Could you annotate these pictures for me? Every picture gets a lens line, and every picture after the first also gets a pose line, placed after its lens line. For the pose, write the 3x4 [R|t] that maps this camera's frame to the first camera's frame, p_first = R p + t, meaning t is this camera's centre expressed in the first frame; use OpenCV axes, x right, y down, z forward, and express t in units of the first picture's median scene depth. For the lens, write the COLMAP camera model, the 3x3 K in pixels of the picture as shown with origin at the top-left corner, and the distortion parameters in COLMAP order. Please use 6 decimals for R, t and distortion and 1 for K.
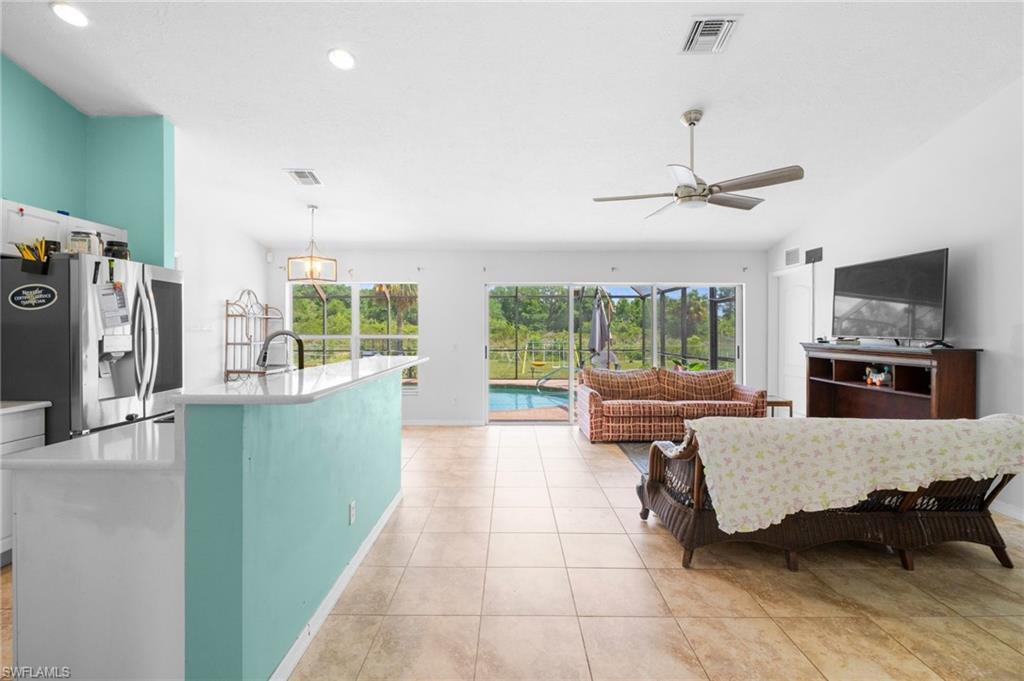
lens RADIAL K [[474.5, 0, 512.1], [0, 474.5, 330.8], [0, 0, 1]] dist [-0.002121, -0.005771]
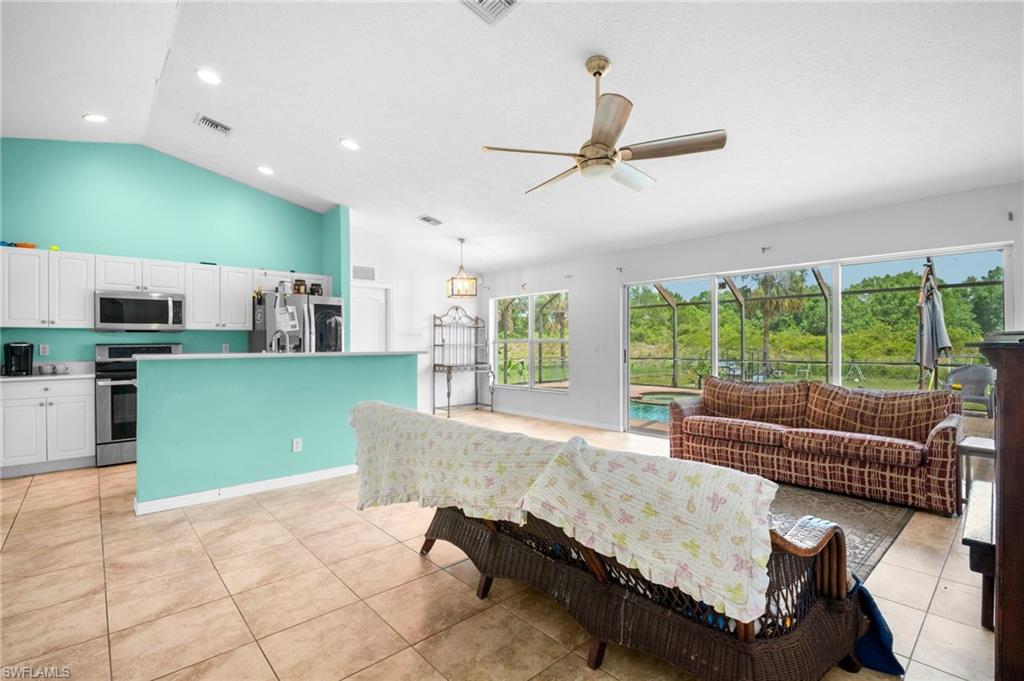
lens RADIAL K [[474.5, 0, 512.6], [0, 474.5, 342.8], [0, 0, 1]] dist [-0.002121, -0.005771]
pose [[0.669806, -0.004333, -0.742523, 0.890688], [0.002538, 0.999990, -0.003545, 0.037394], [0.742531, 0.000490, 0.669811, 0.331106]]
